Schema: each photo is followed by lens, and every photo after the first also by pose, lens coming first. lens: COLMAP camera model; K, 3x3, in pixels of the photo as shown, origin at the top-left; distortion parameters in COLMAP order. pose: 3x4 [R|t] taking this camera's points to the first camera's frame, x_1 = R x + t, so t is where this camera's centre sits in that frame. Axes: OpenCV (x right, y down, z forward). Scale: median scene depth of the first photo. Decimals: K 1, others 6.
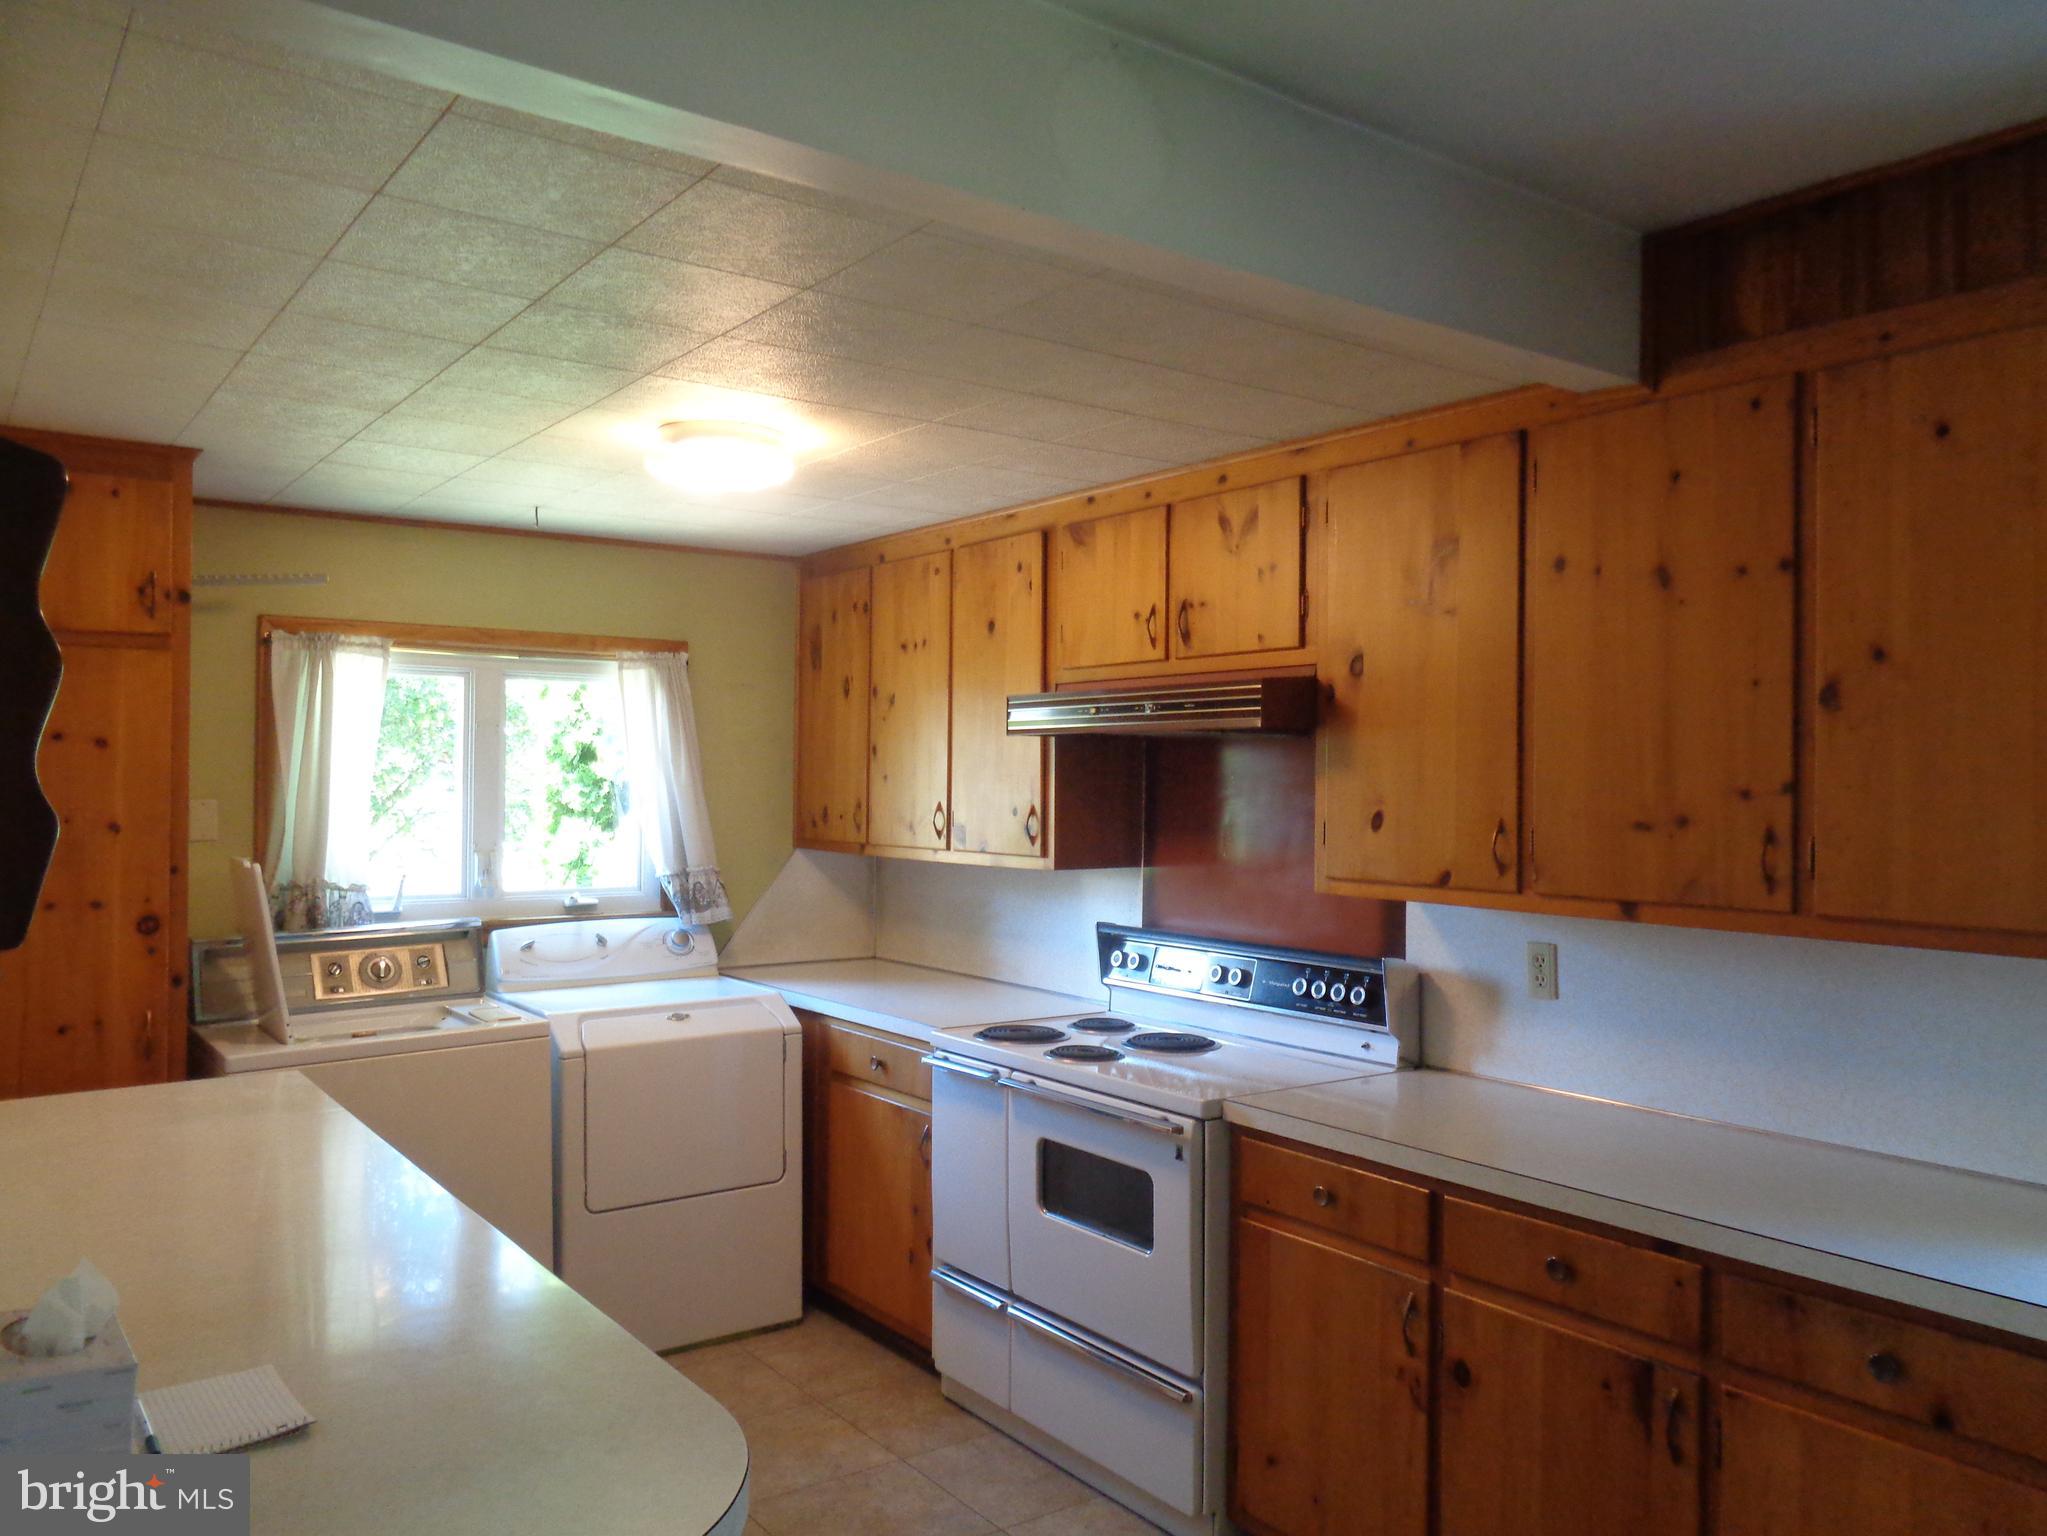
lens RADIAL K [[1522.5, 0, 1031.7], [0, 1522.5, 777.1], [0, 0, 1]] dist [0.012804, 0.000138]
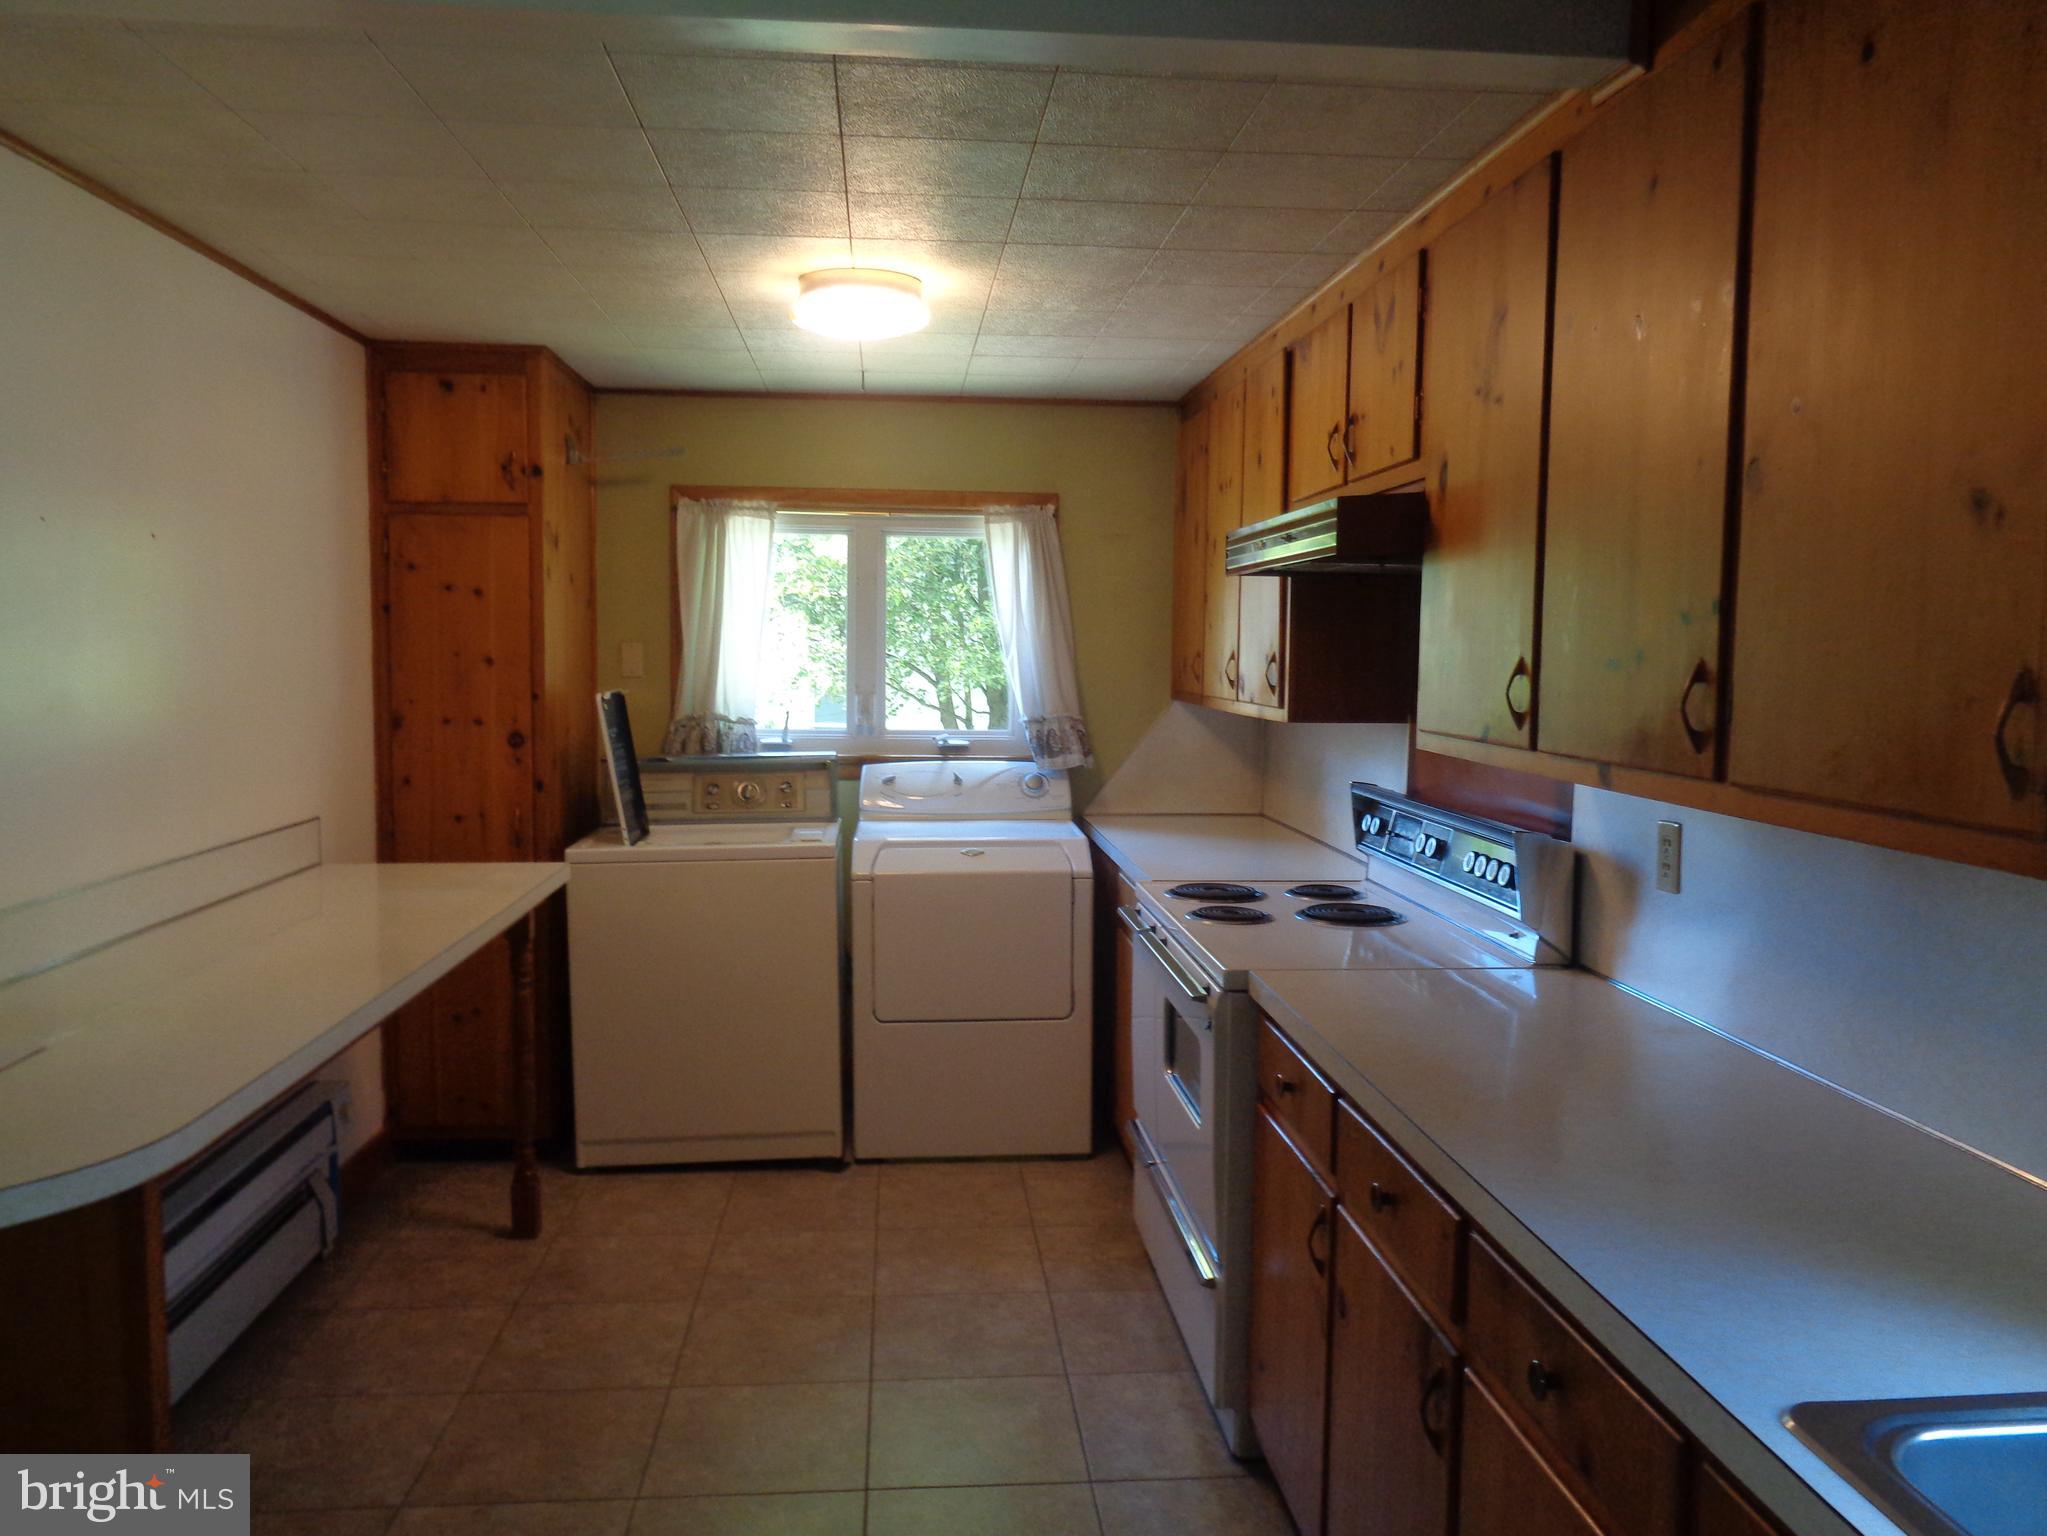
lens RADIAL K [[1522.5, 0, 1028.1], [0, 1522.5, 763.9], [0, 0, 1]] dist [0.012804, 0.000138]
pose [[0.859130, 0.043572, -0.509899, 0.388437], [-0.004675, 0.996996, 0.077318, 0.017350], [0.511736, -0.064043, 0.856752, 0.140103]]
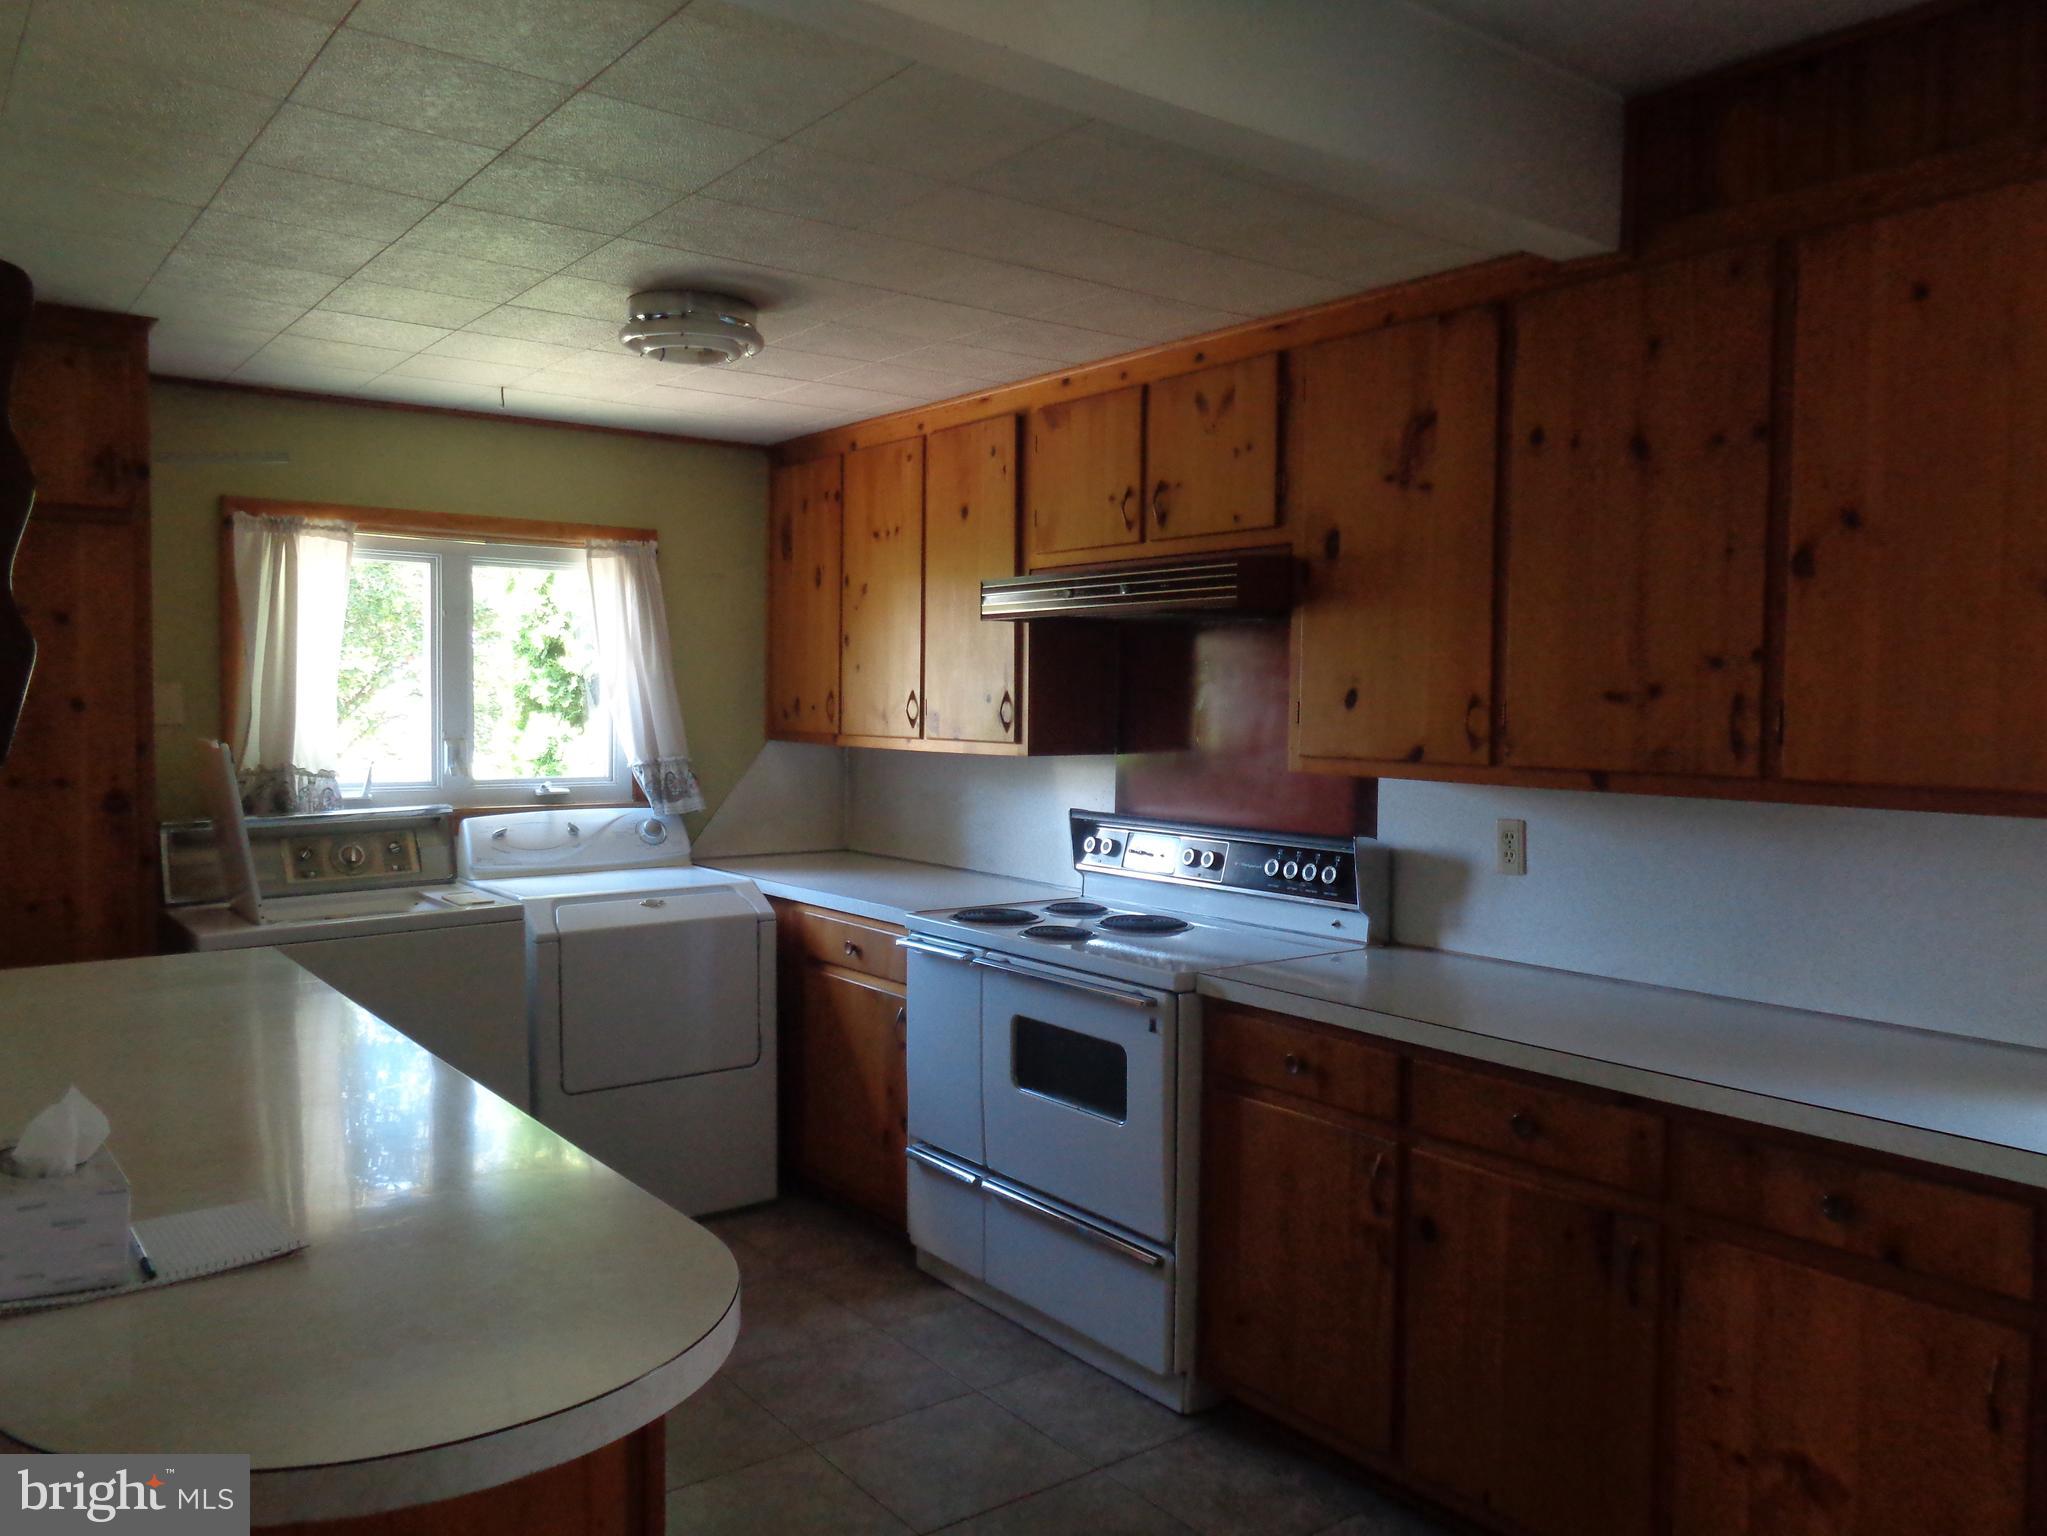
lens RADIAL K [[1522.5, 0, 1030.9], [0, 1522.5, 765.3], [0, 0, 1]] dist [0.012804, 0.000138]
pose [[0.999774, 0.001263, 0.021241, -0.005084], [-0.002265, 0.998882, 0.047218, 0.022264], [-0.021158, -0.047256, 0.998659, -0.001808]]
